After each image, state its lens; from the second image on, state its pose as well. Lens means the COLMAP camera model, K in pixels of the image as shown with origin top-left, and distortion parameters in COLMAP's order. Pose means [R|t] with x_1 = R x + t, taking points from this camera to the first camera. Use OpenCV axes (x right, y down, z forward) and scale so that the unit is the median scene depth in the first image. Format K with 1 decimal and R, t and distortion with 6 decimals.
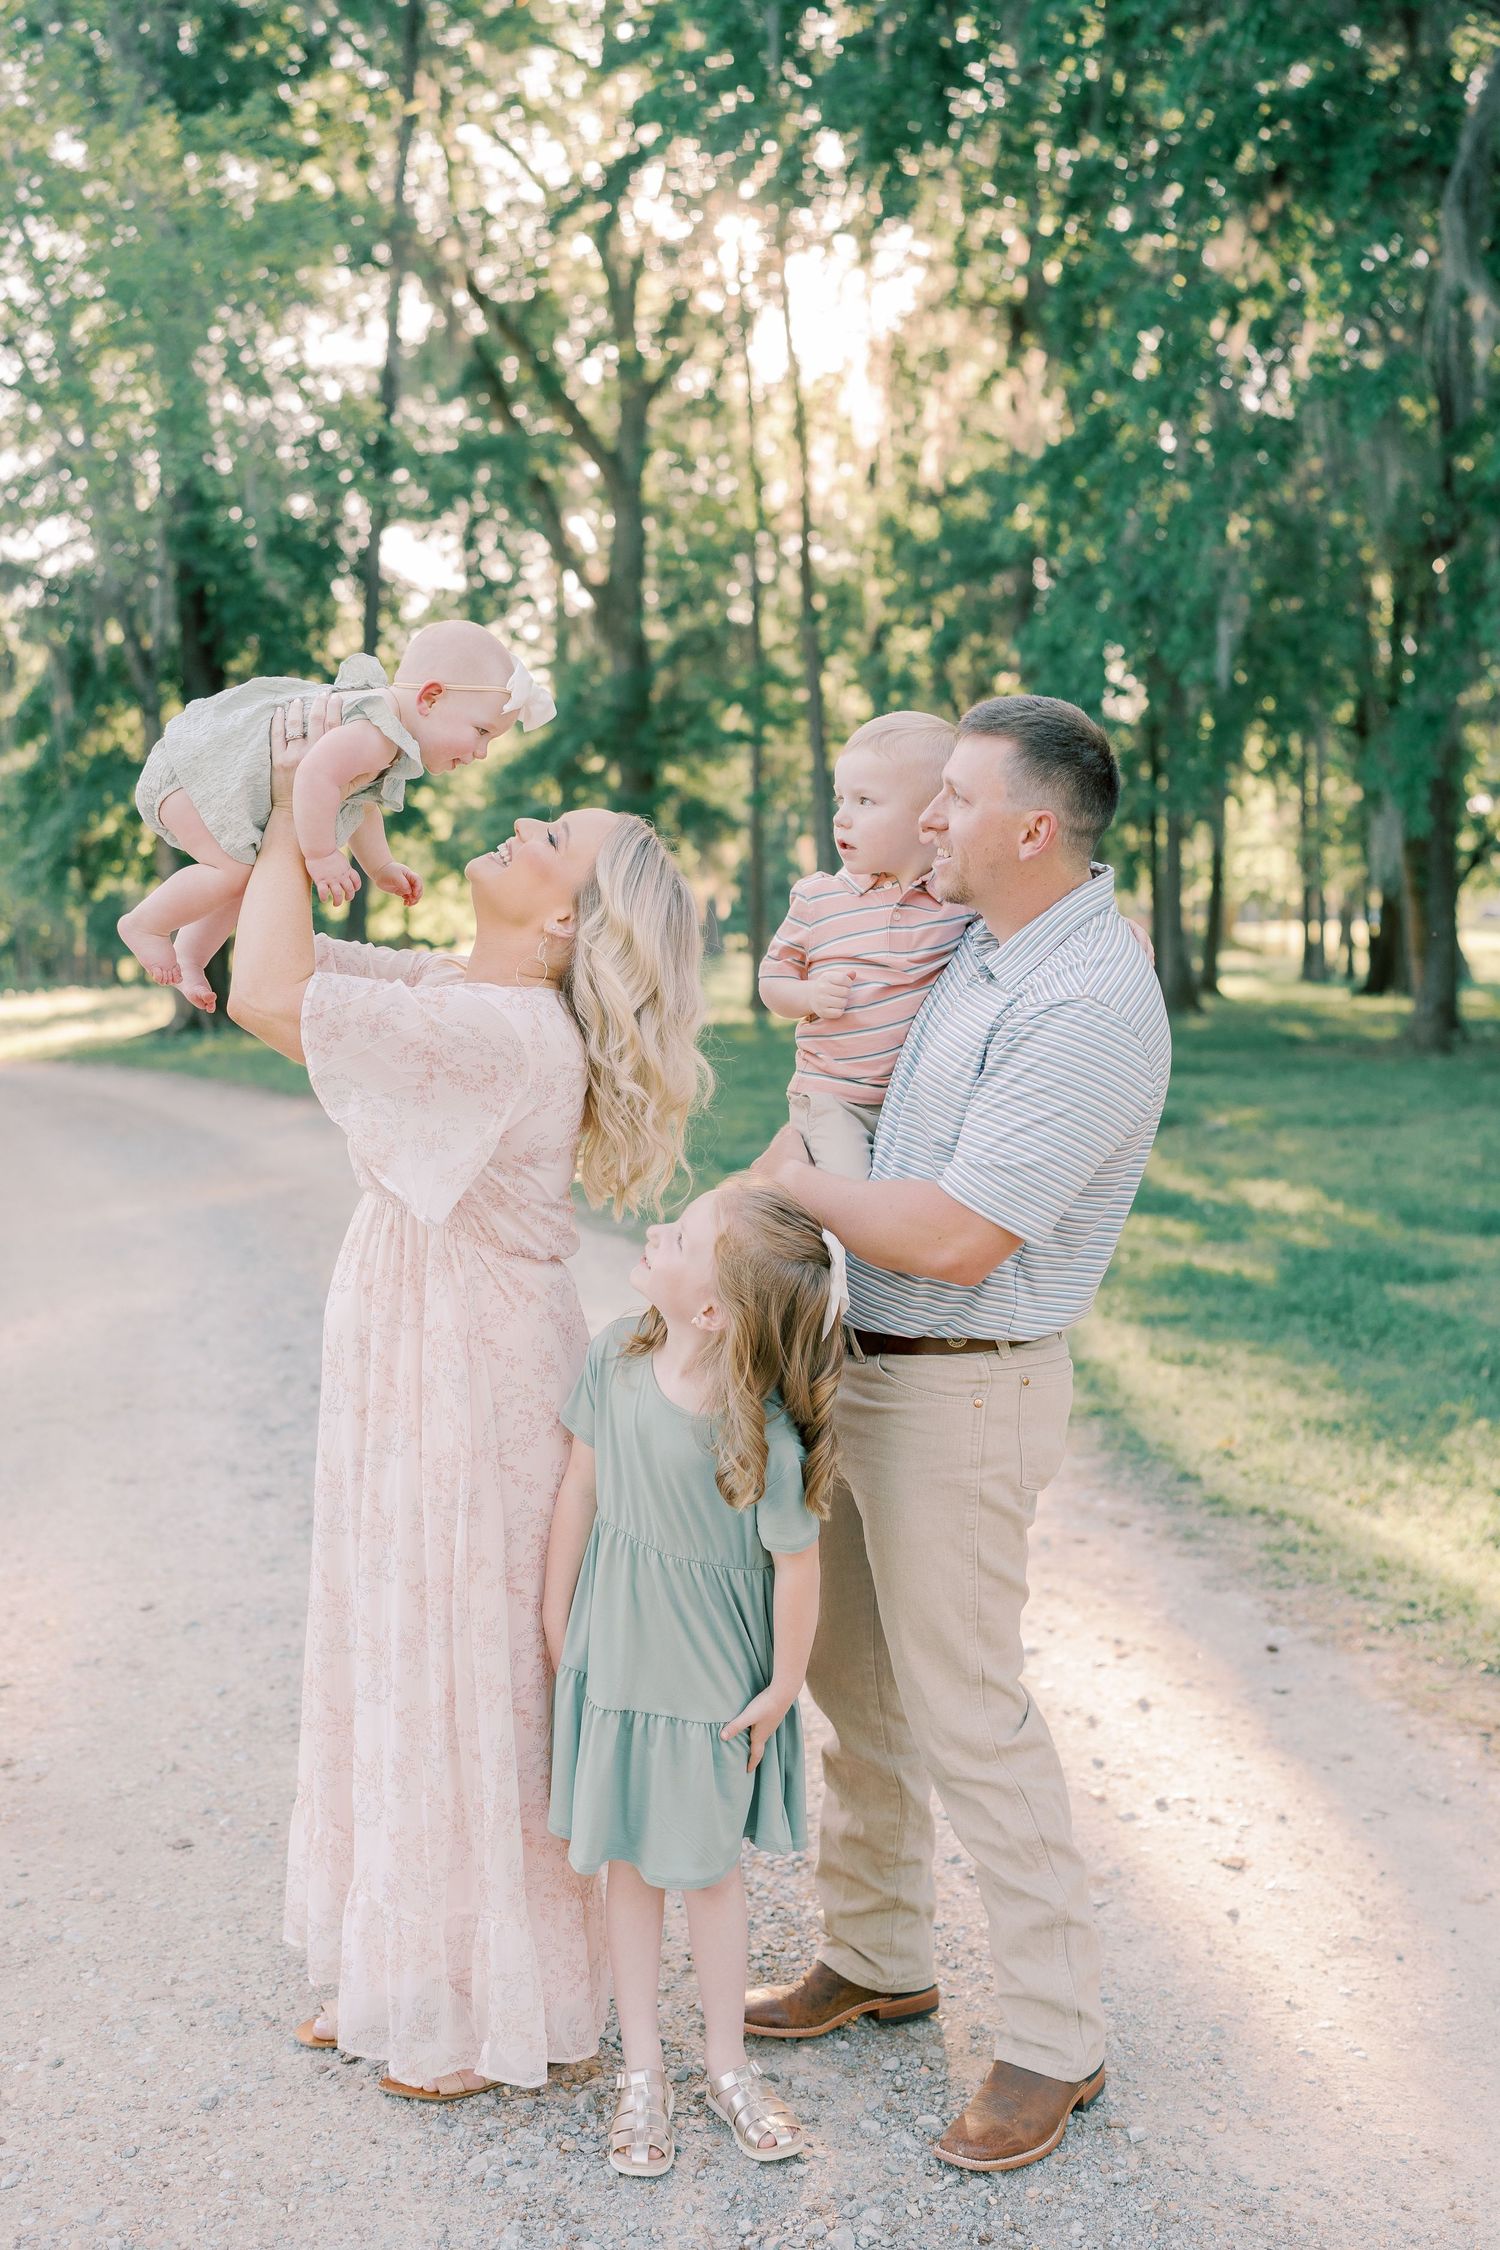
lens RADIAL K [[2285.9, 0, 688.7], [0, 2285.9, 1142.4], [0, 0, 1]] dist [0.023342, 0.000000]
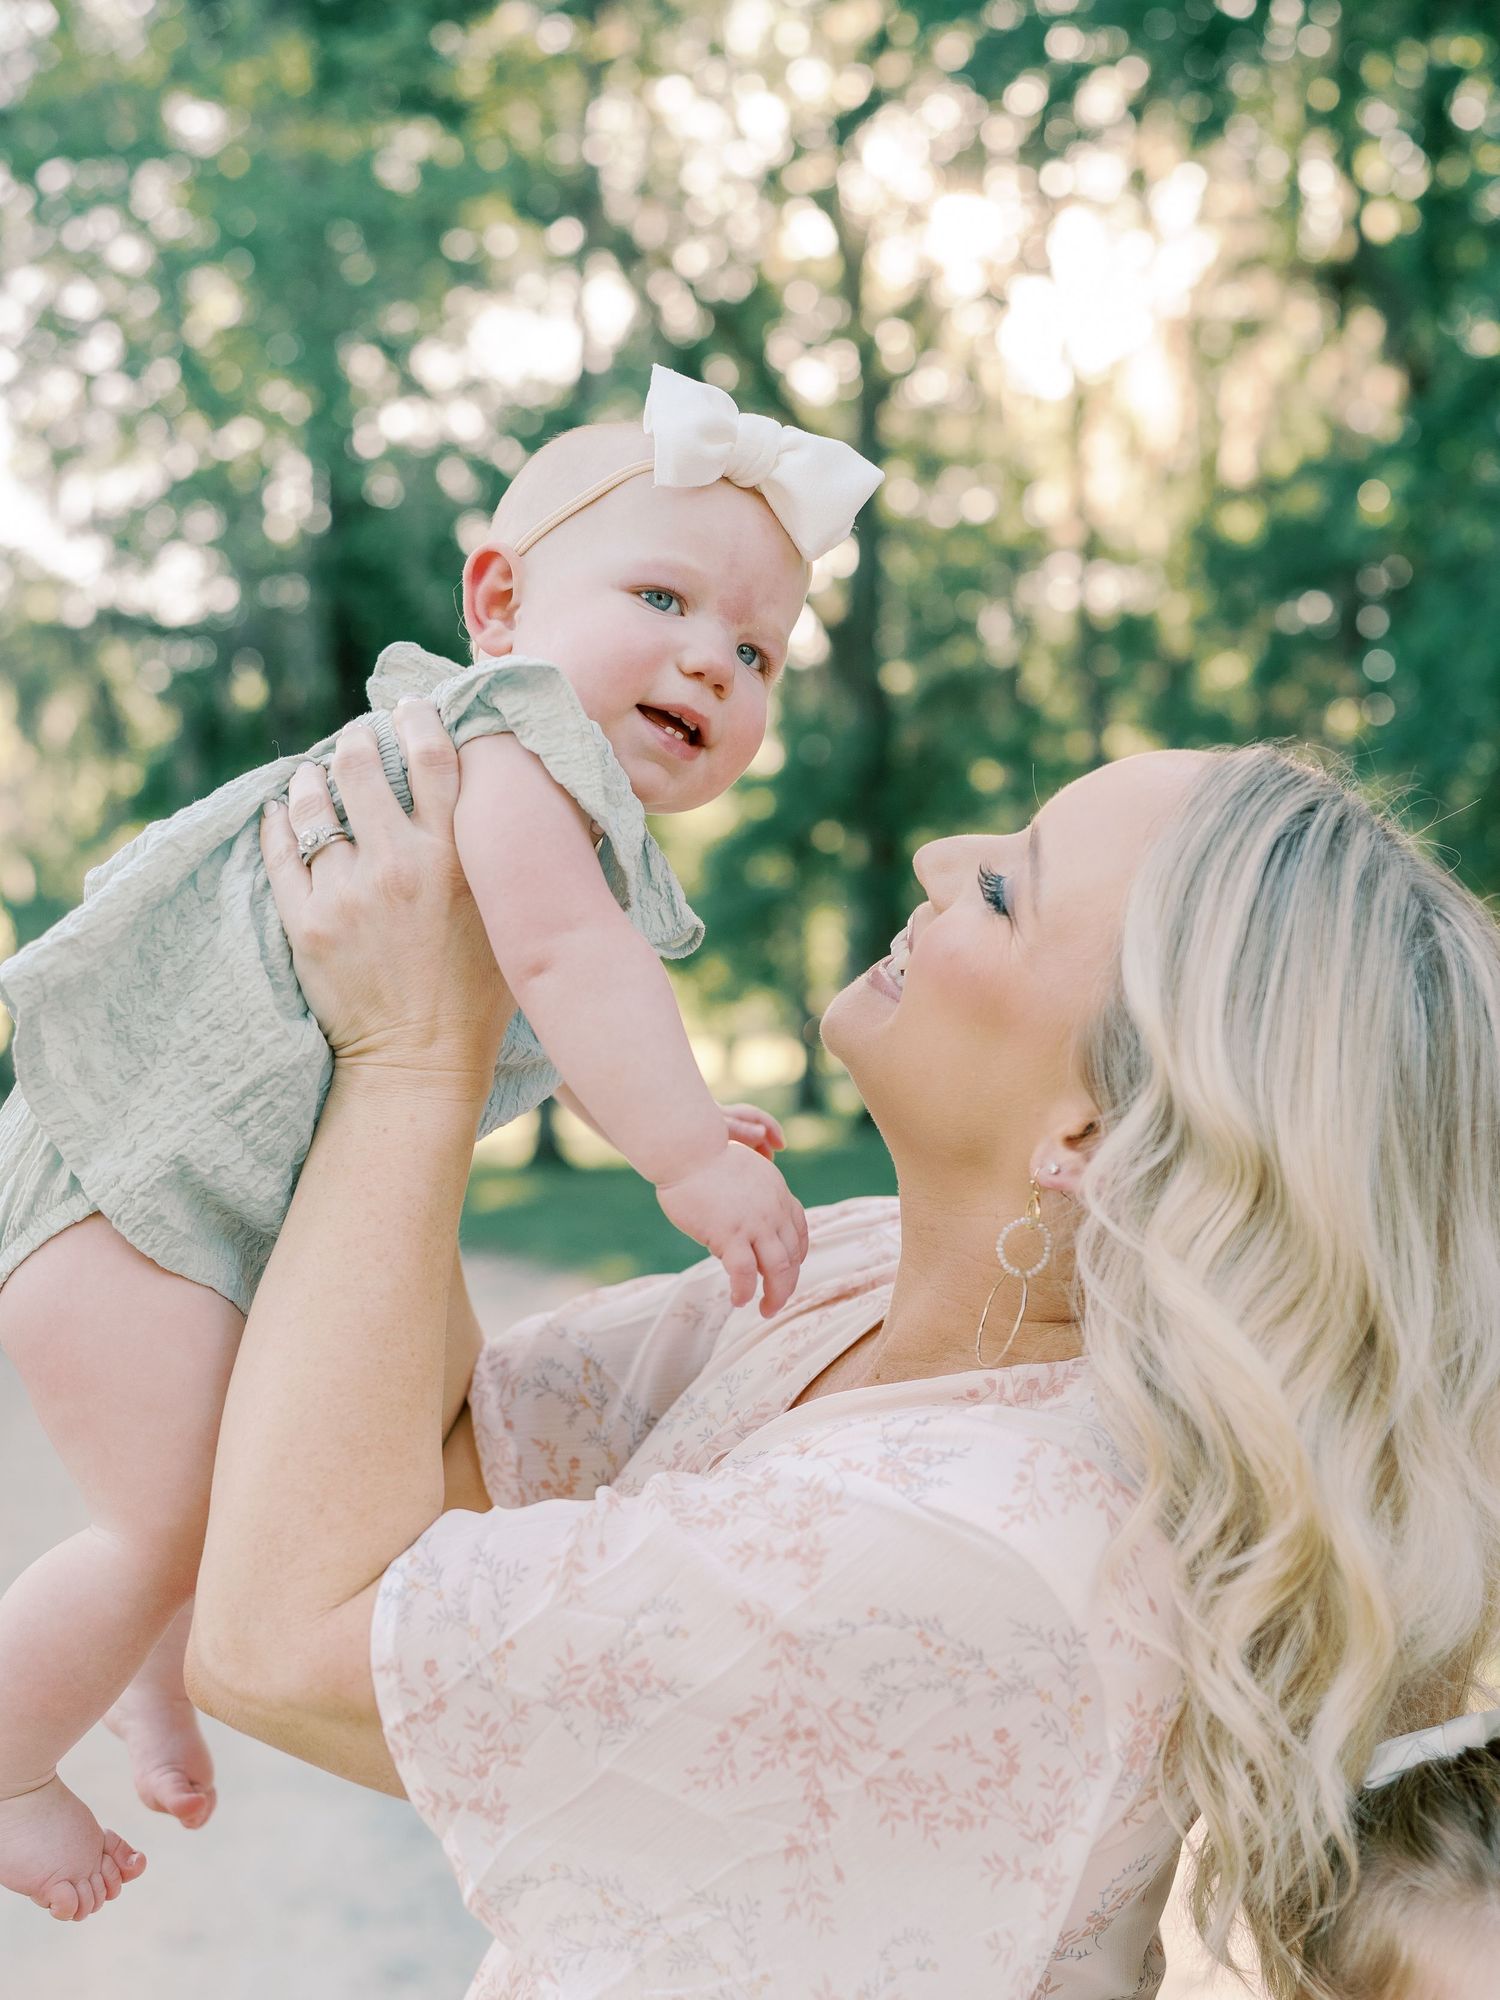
lens RADIAL K [[2032.2, 0, 752.3], [0, 2032.2, 998.8], [0, 0, 1]] dist [0.187246, 0.000000]
pose [[0.998695, -0.024340, -0.044892, -0.039070], [0.019947, 0.995198, -0.095833, -0.036327], [0.047009, 0.094812, 0.994385, 0.273381]]
